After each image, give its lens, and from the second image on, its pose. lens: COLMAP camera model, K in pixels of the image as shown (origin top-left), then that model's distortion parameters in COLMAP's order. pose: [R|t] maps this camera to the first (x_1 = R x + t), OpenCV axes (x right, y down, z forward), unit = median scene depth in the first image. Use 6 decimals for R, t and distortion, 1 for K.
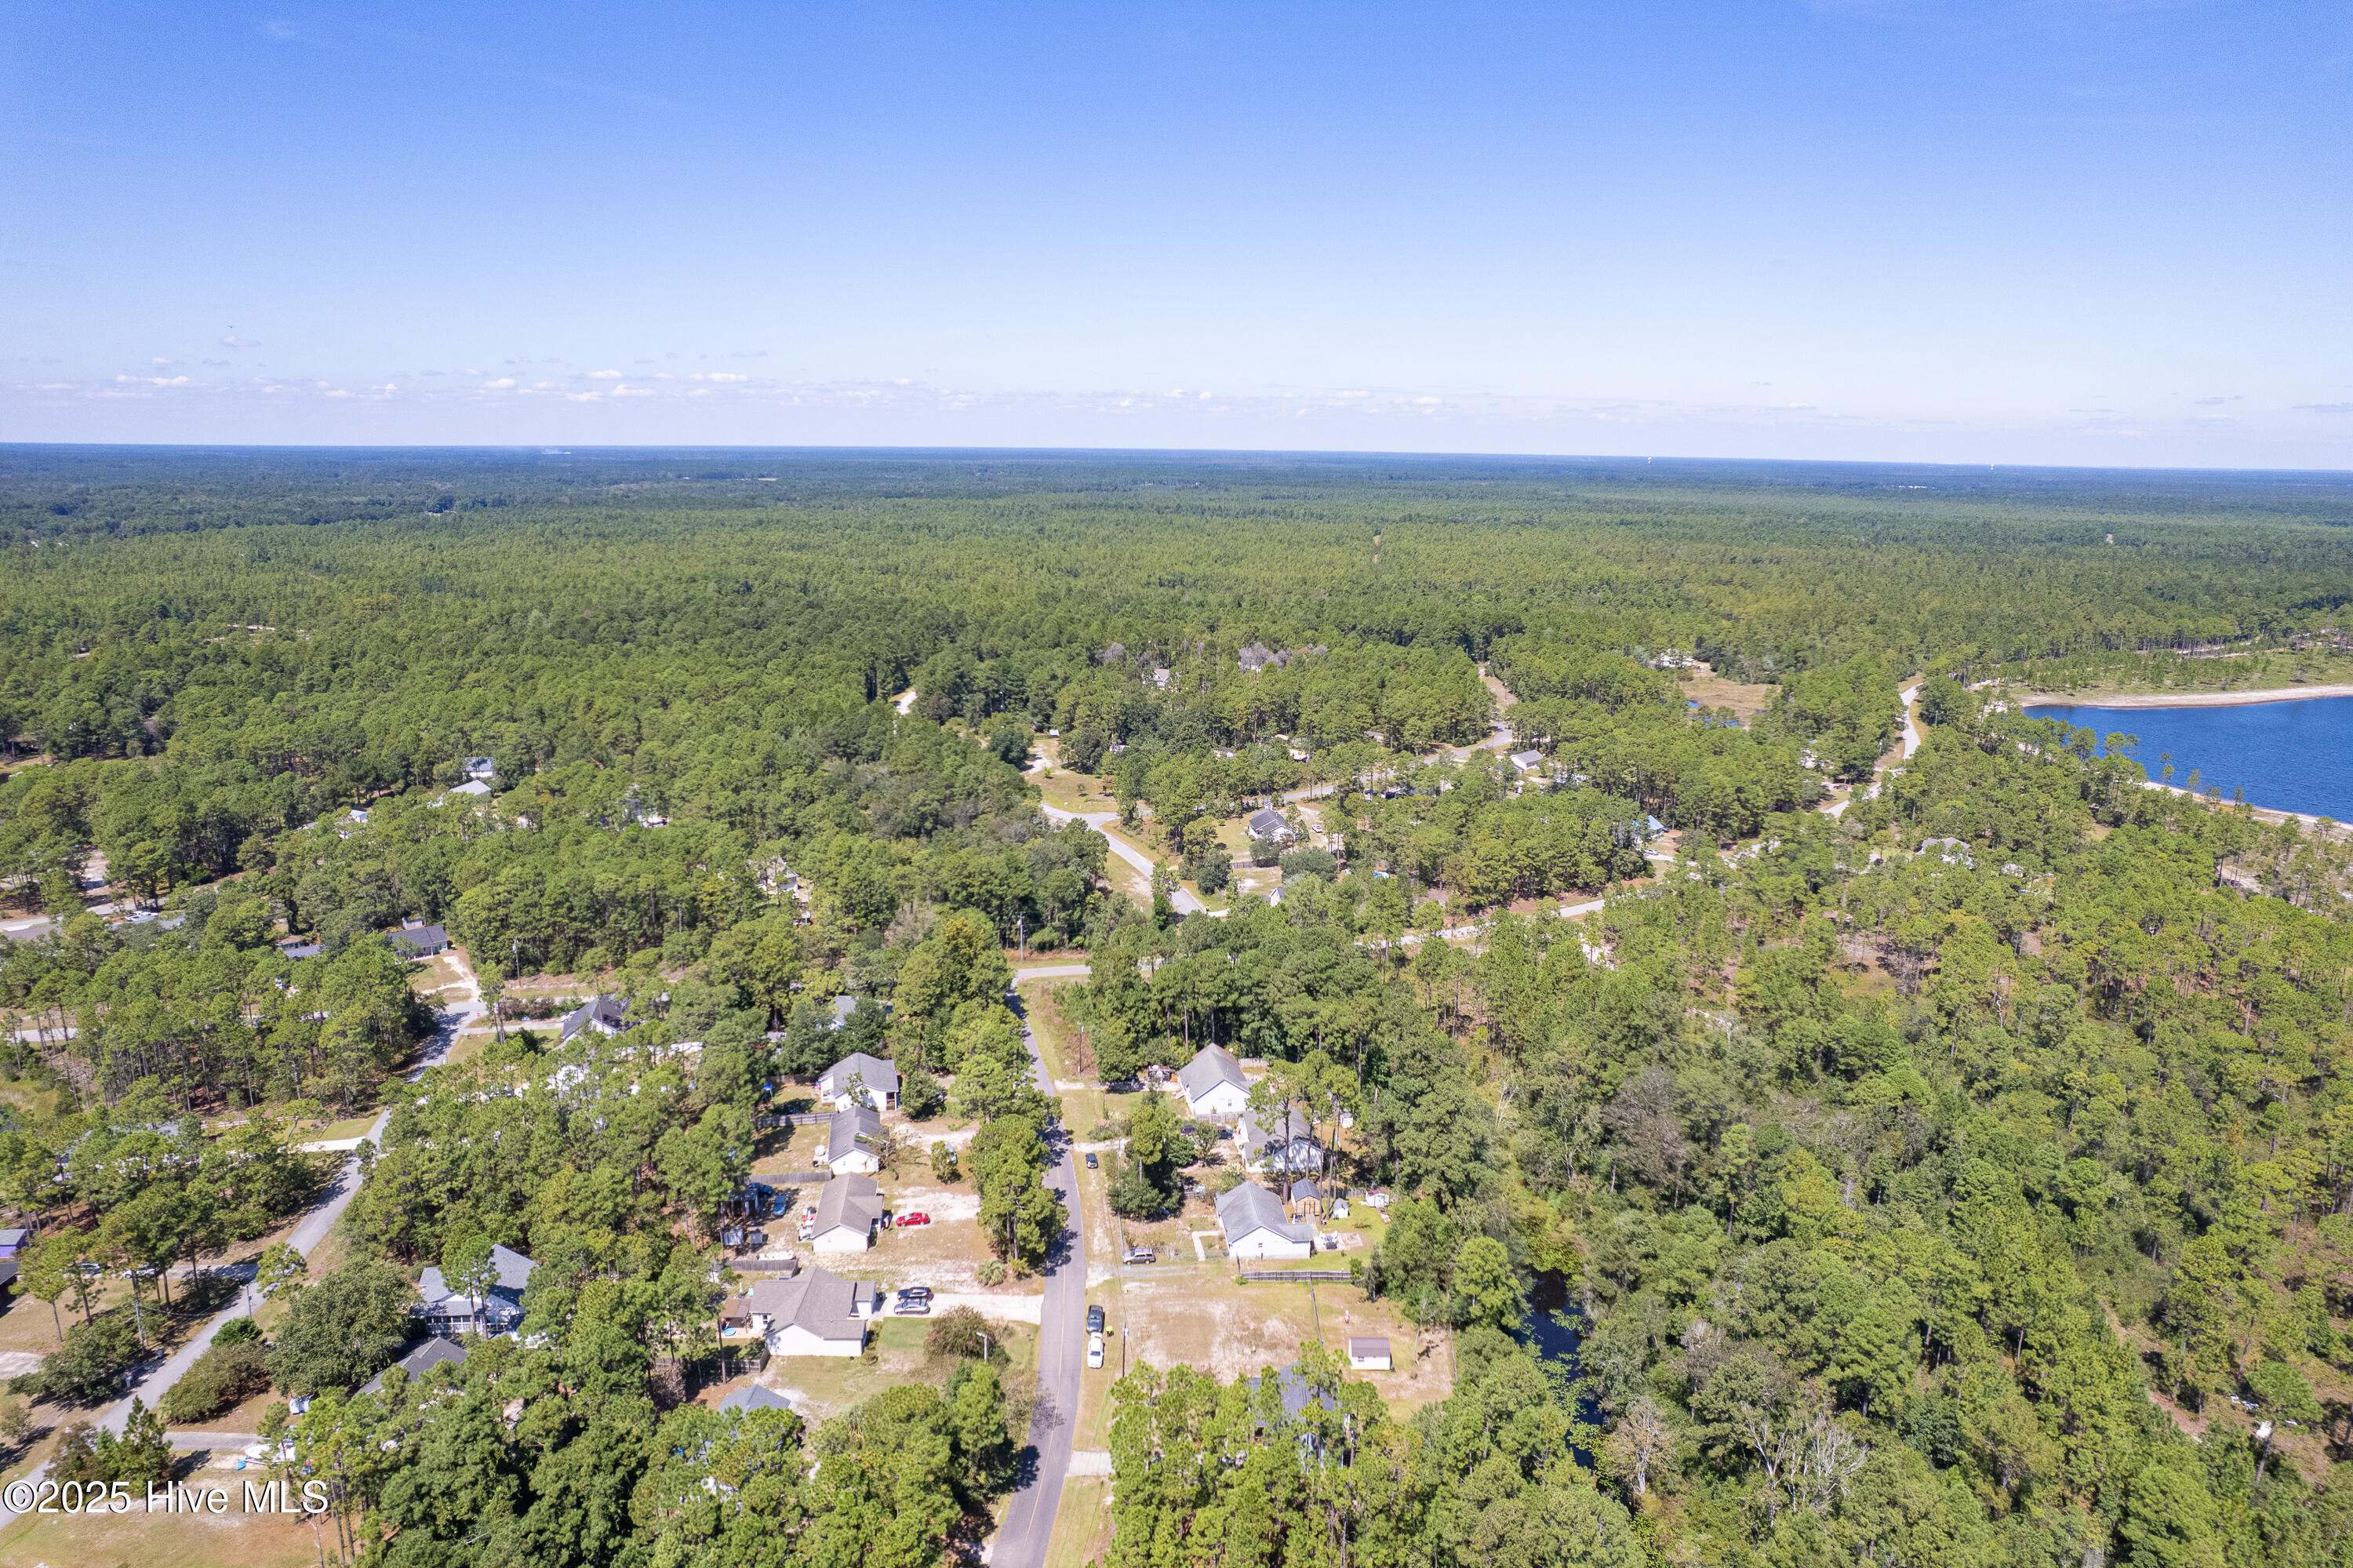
lens RADIAL K [[1854.5, 0, 1176.5], [0, 1854.5, 784.0], [0, 0, 1]] dist [-0.118044, 0.151513]
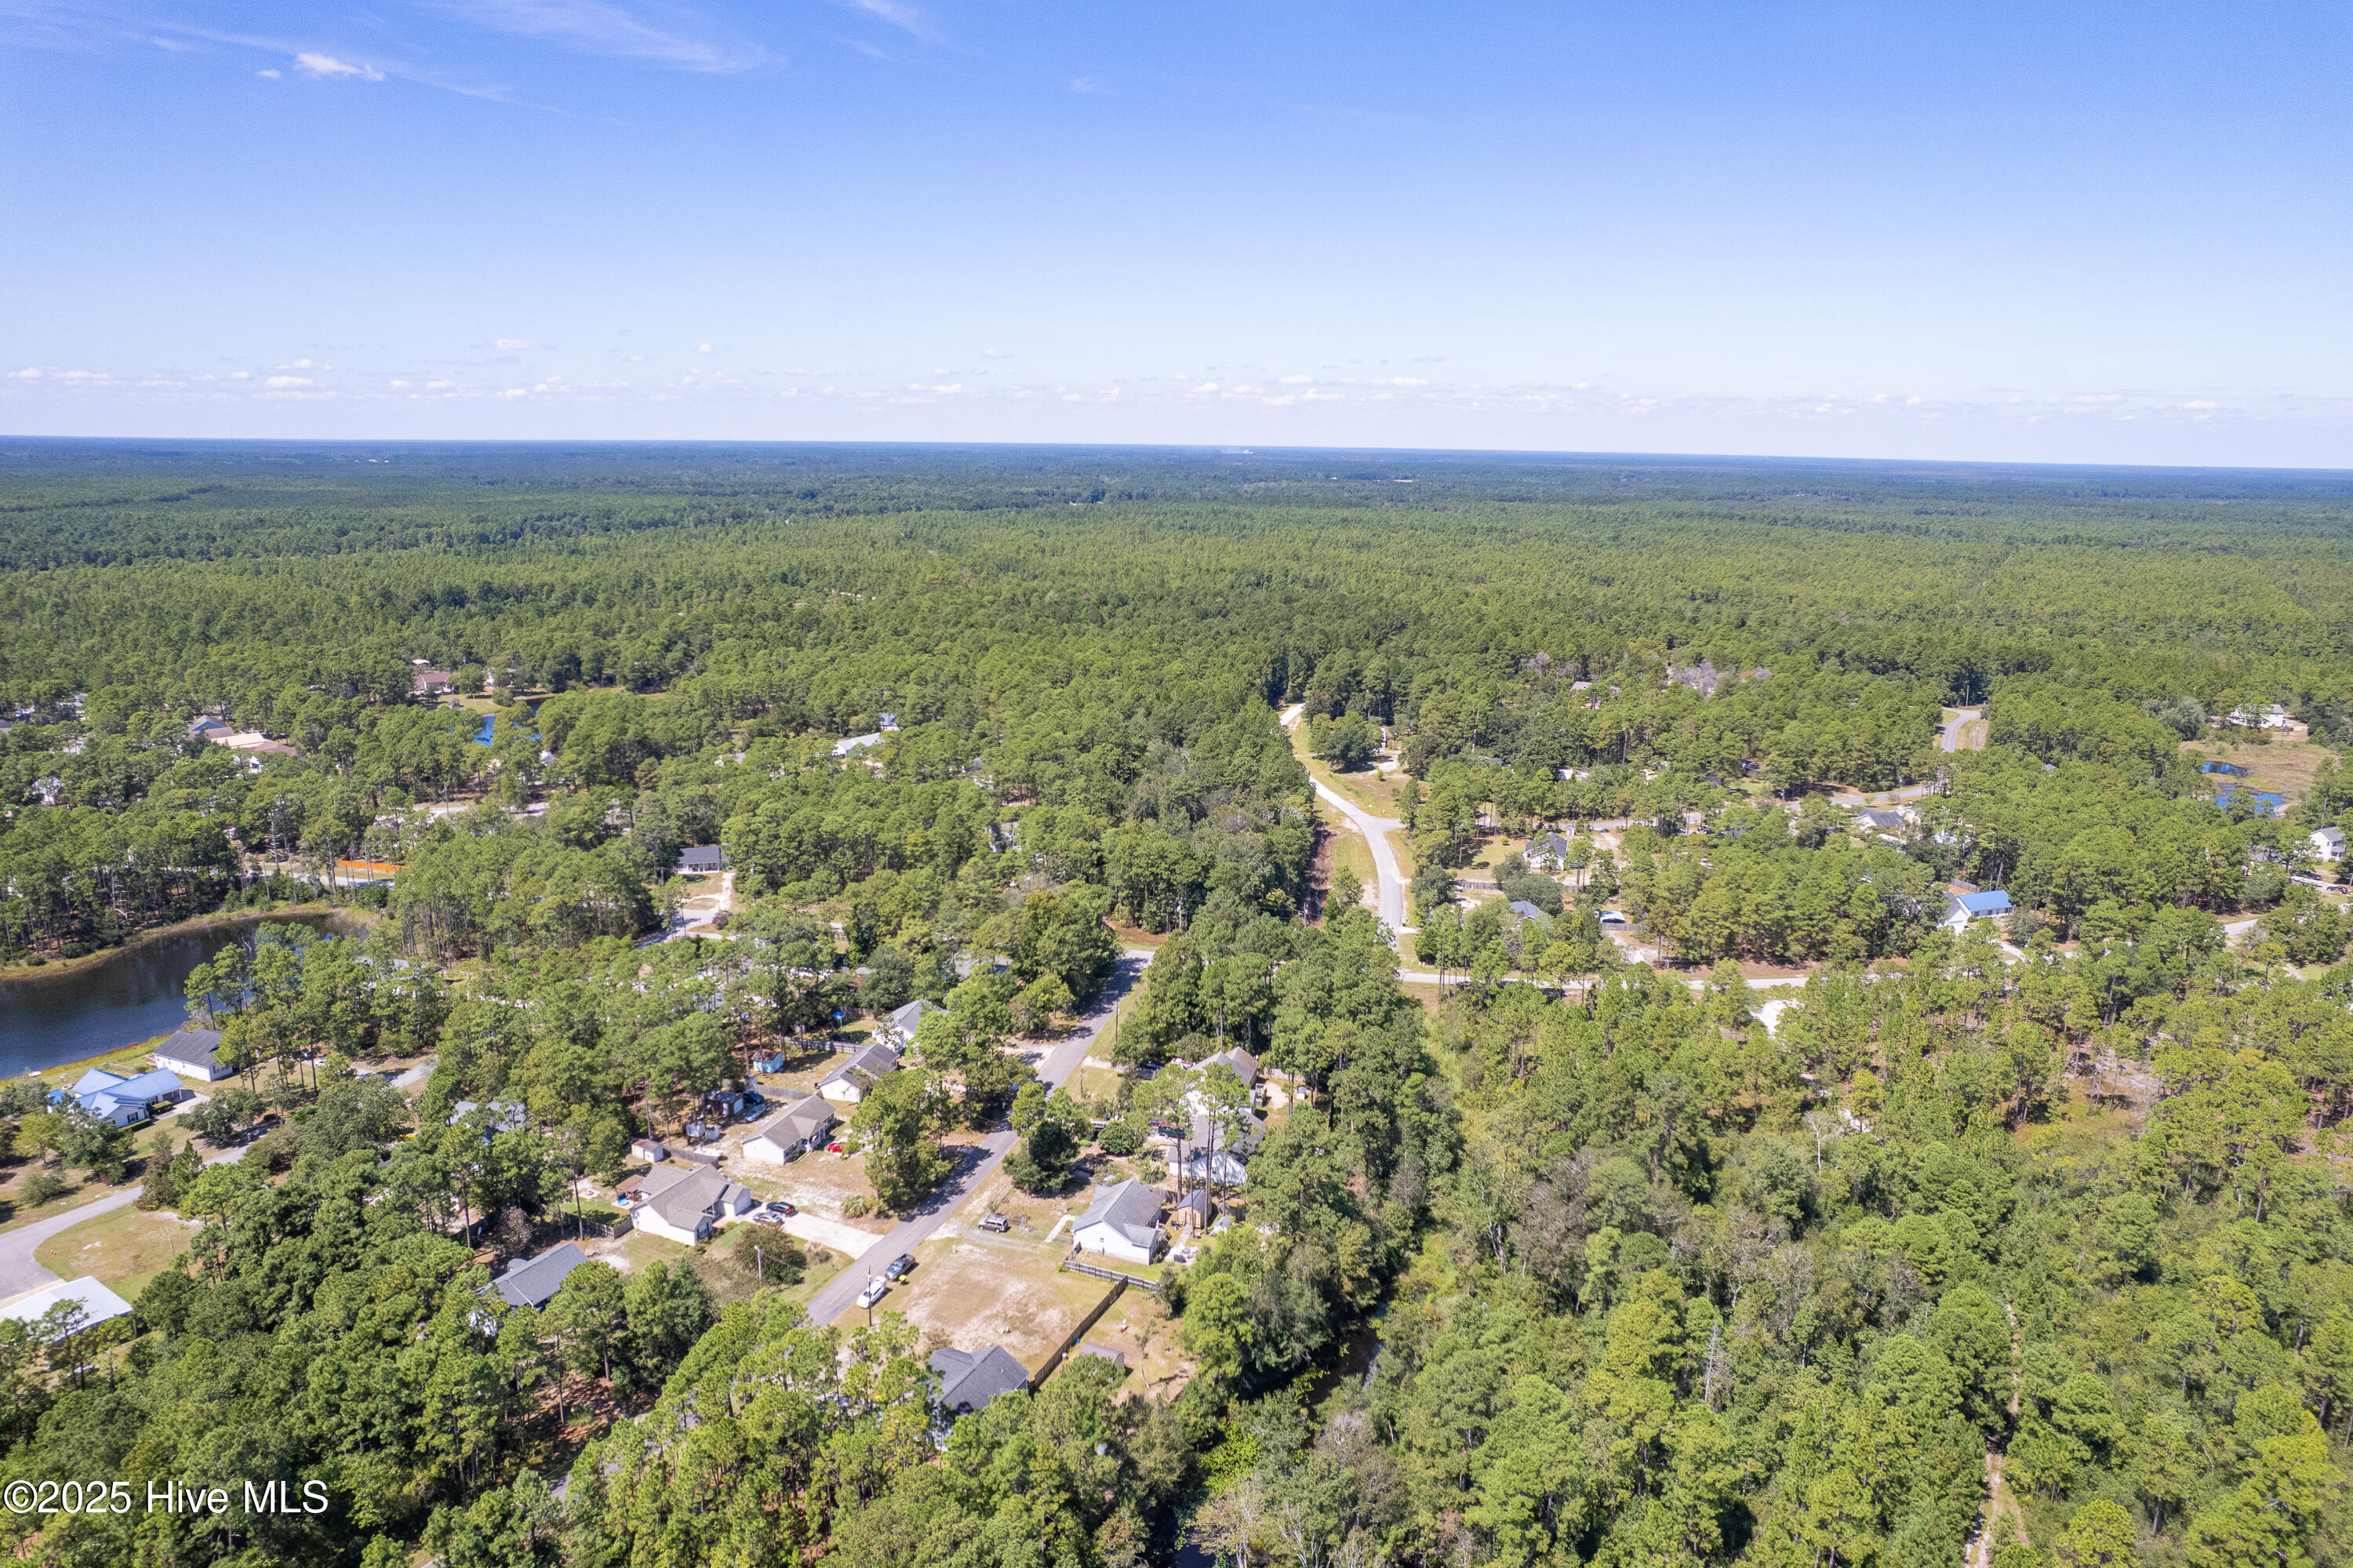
lens RADIAL K [[1854.5, 0, 1176.5], [0, 1854.5, 784.0], [0, 0, 1]] dist [-0.118044, 0.151513]
pose [[0.858281, 0.093795, -0.504536, 0.198419], [-0.097098, 0.995078, 0.019813, -0.006145], [0.503911, 0.031984, 0.863163, 0.056594]]
